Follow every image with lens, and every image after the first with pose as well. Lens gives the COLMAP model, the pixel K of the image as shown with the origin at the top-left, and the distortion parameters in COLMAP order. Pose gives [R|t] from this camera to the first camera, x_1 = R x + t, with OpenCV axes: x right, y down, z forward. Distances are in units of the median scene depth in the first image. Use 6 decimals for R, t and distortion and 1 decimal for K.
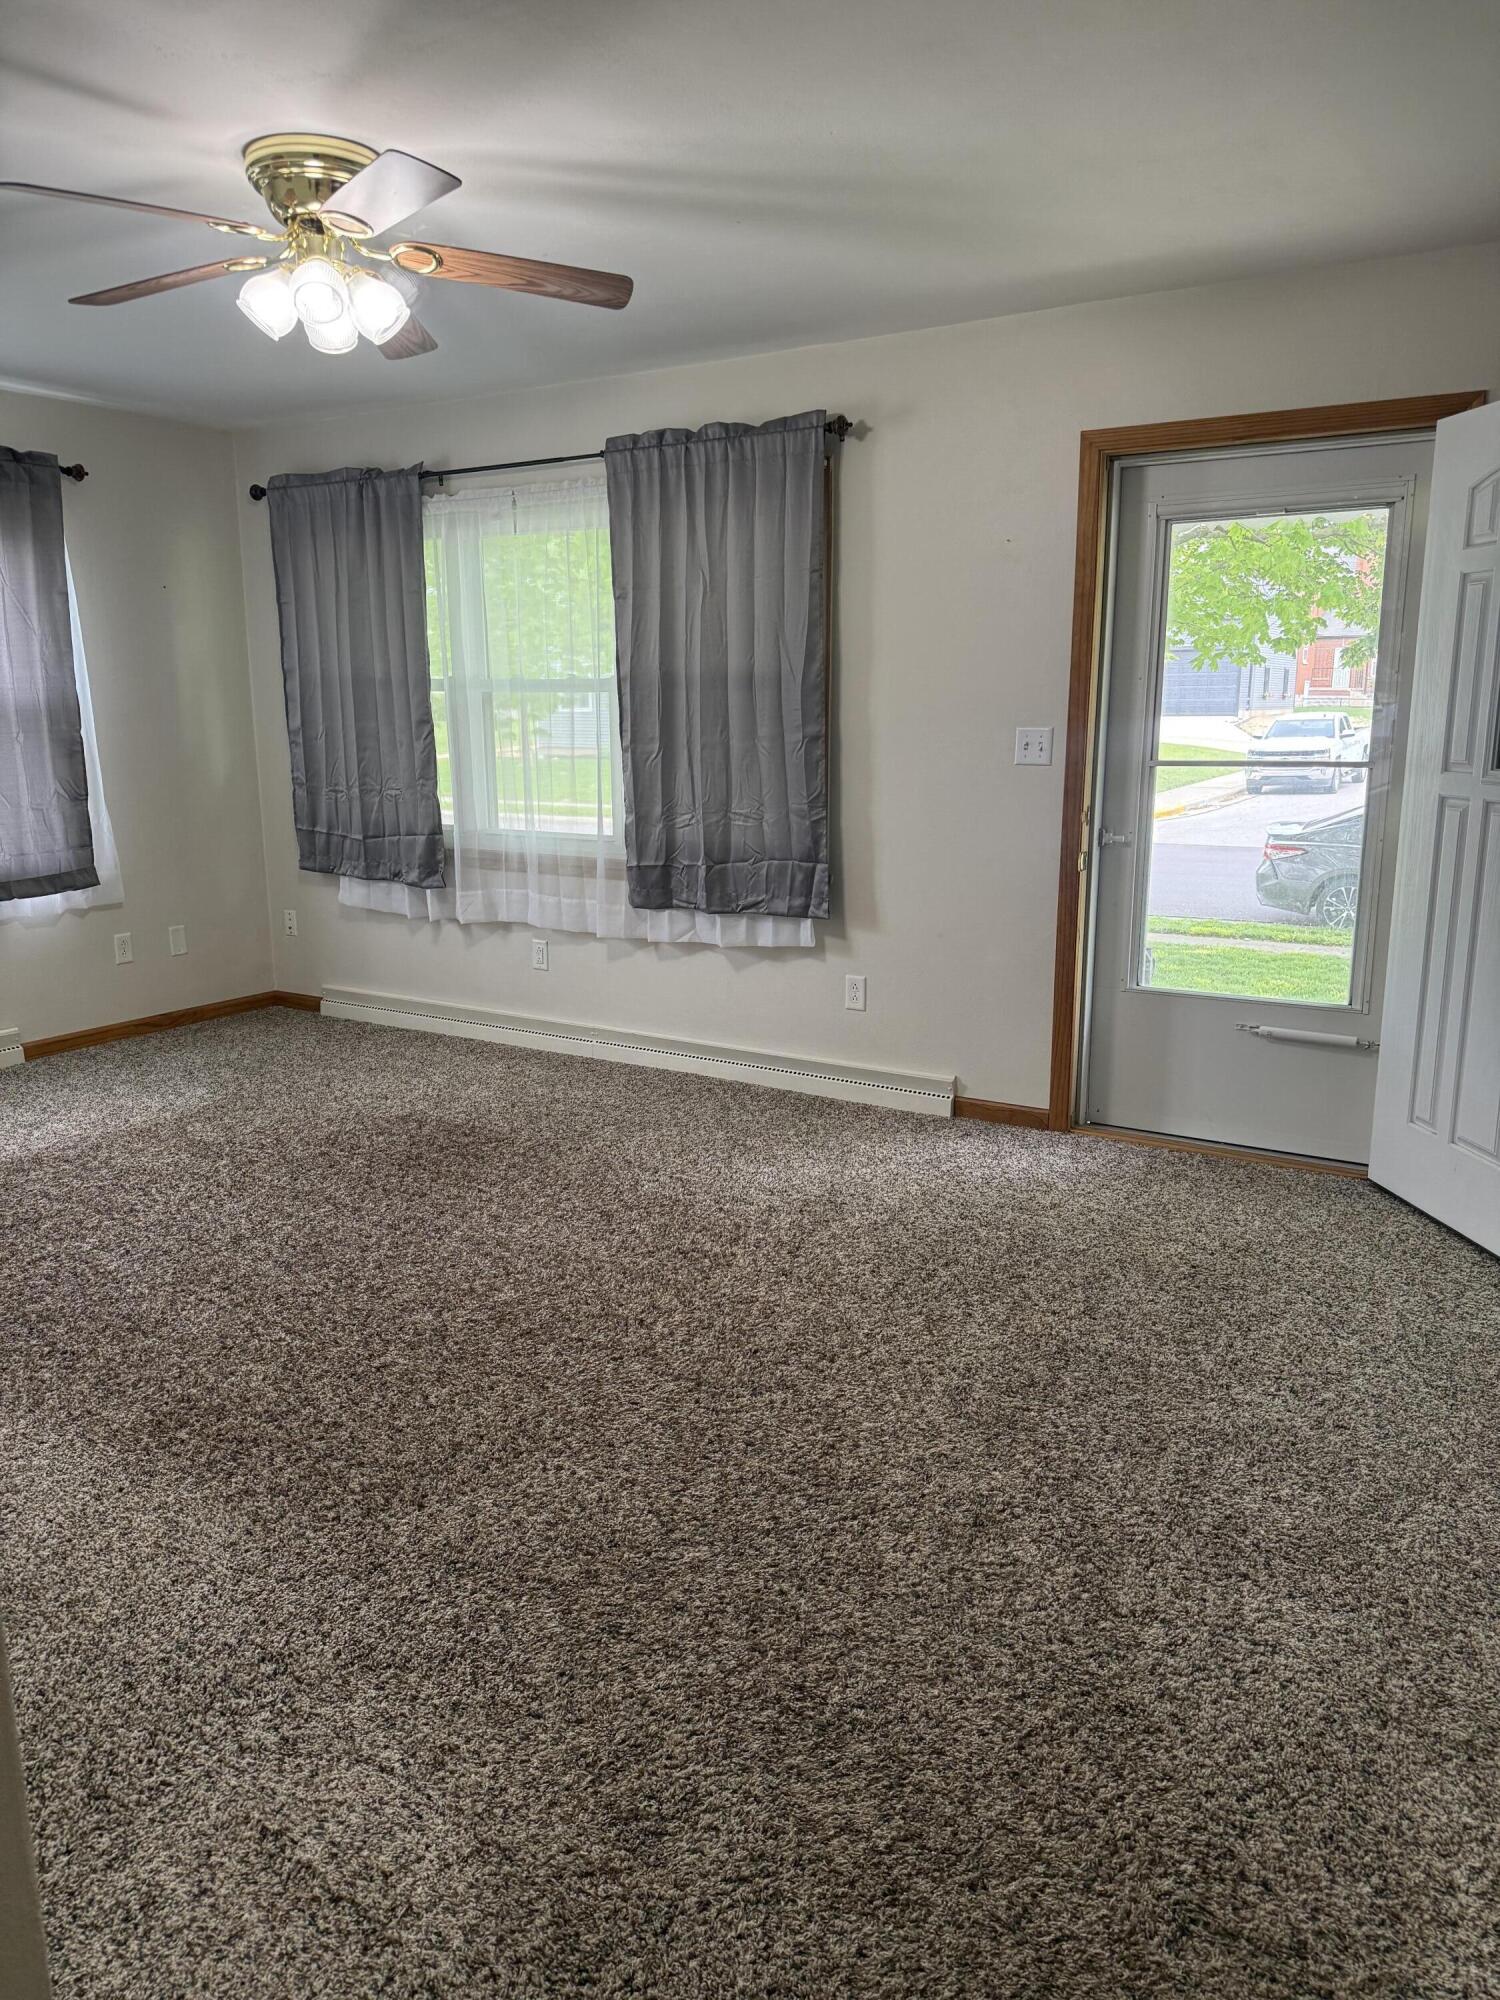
lens RADIAL K [[1415.2, 0, 694.9], [0, 1415.2, 1043.0], [0, 0, 1]] dist [0.071506, -0.072419]
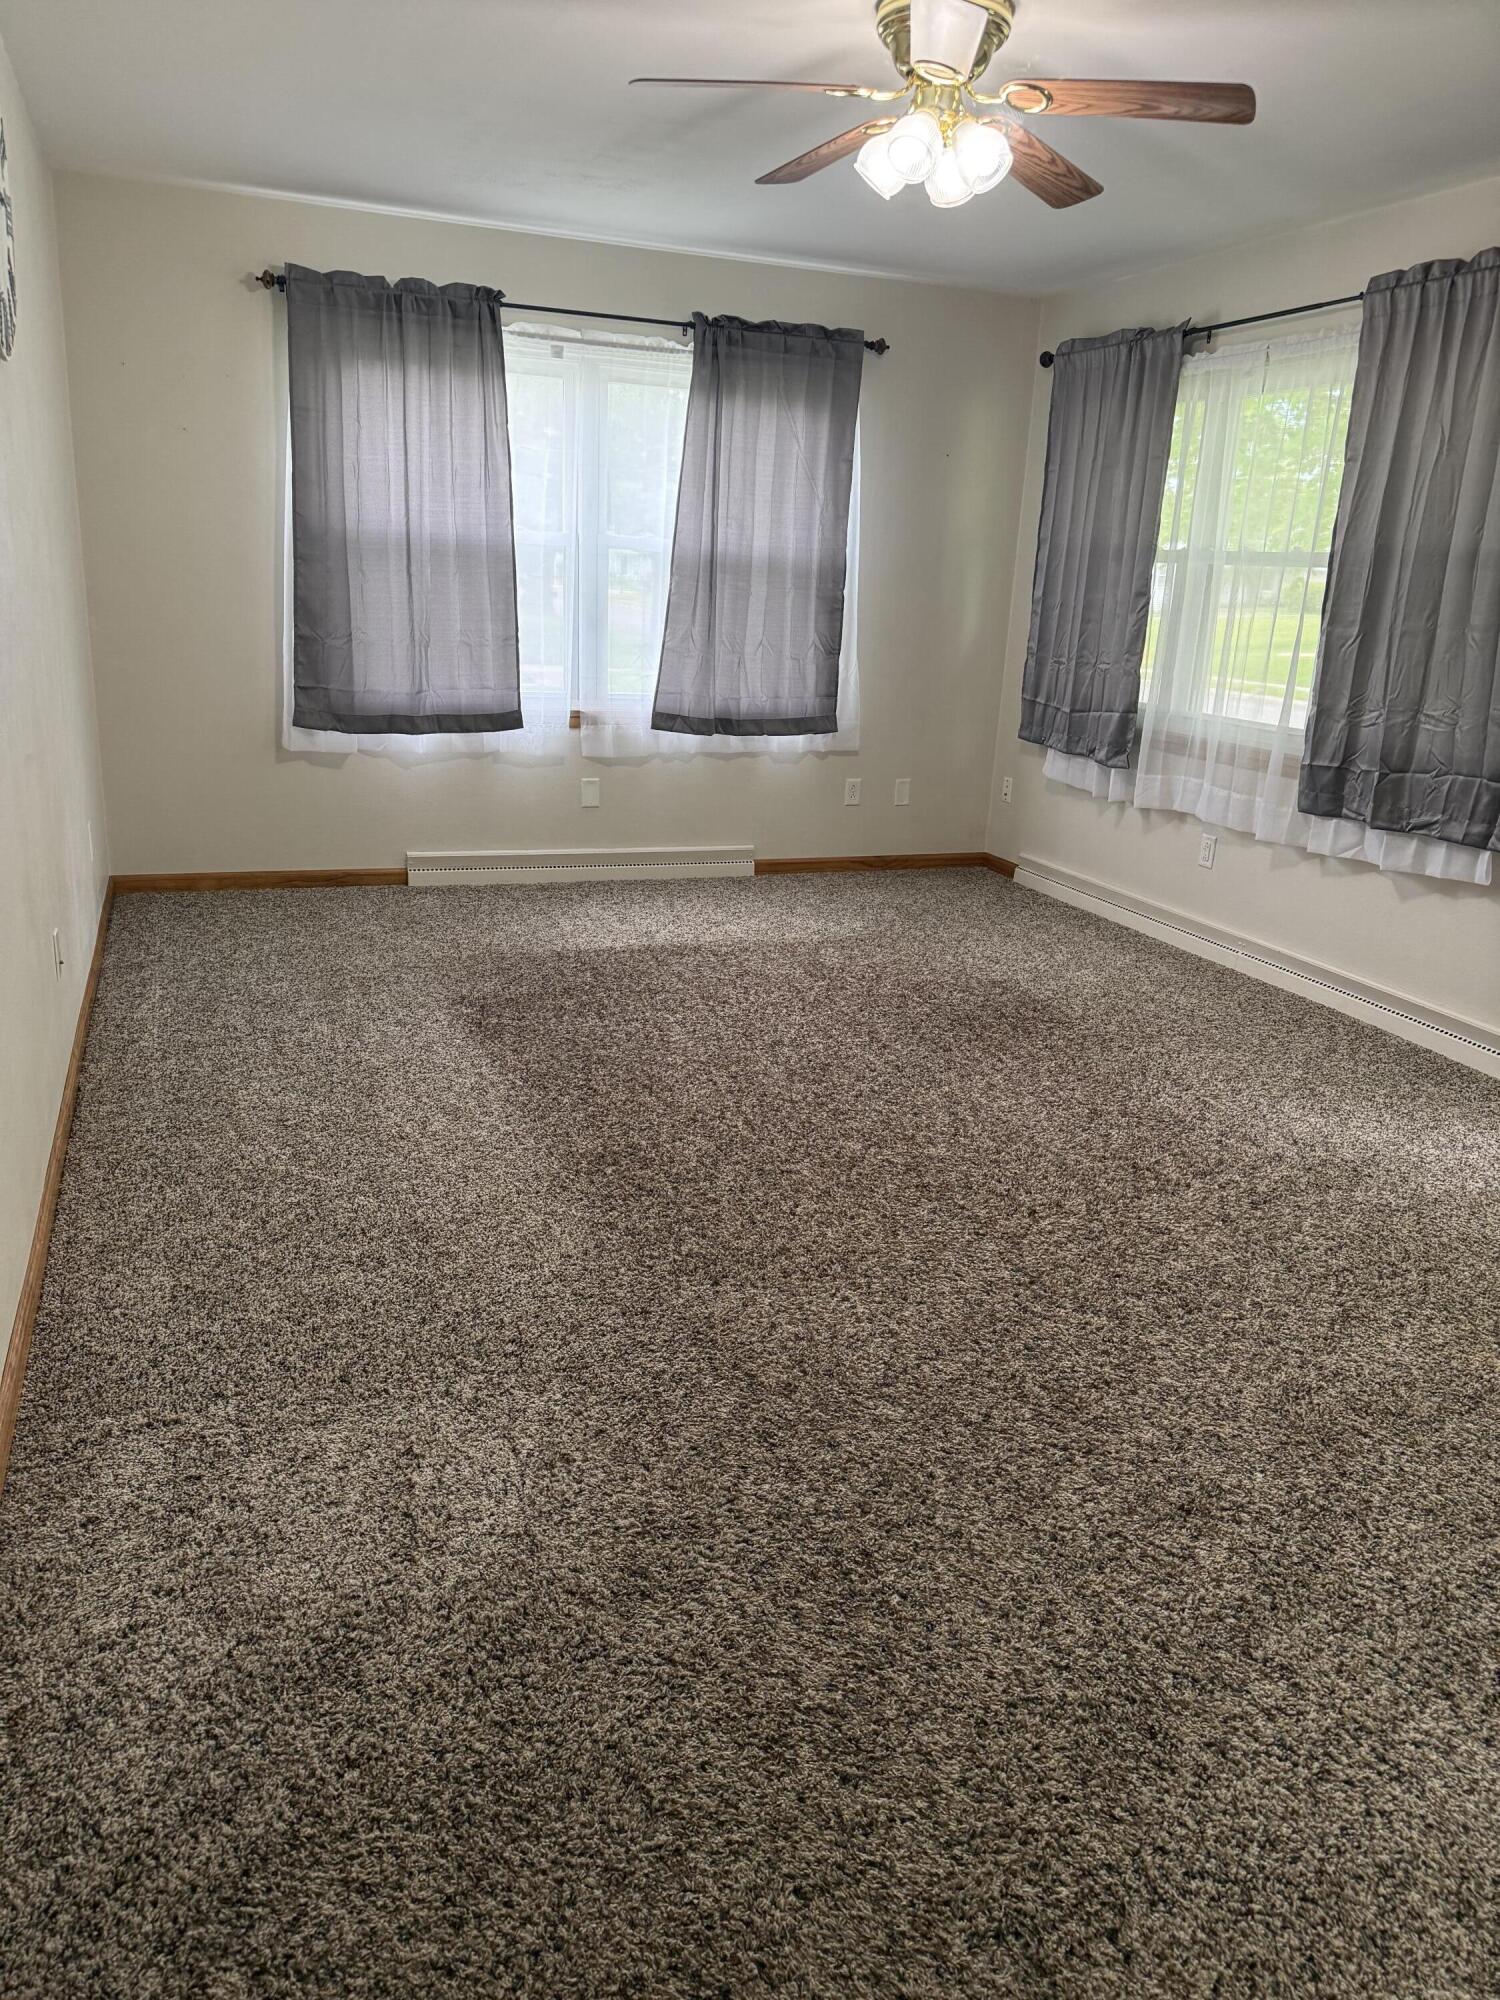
lens RADIAL K [[1415.2, 0, 760.2], [0, 1415.2, 1011.1], [0, 0, 1]] dist [0.071506, -0.072419]
pose [[0.799305, 0.220254, -0.559107, 0.320701], [-0.193651, 0.975183, 0.107316, -0.005189], [0.568868, 0.022493, 0.822121, 0.091323]]
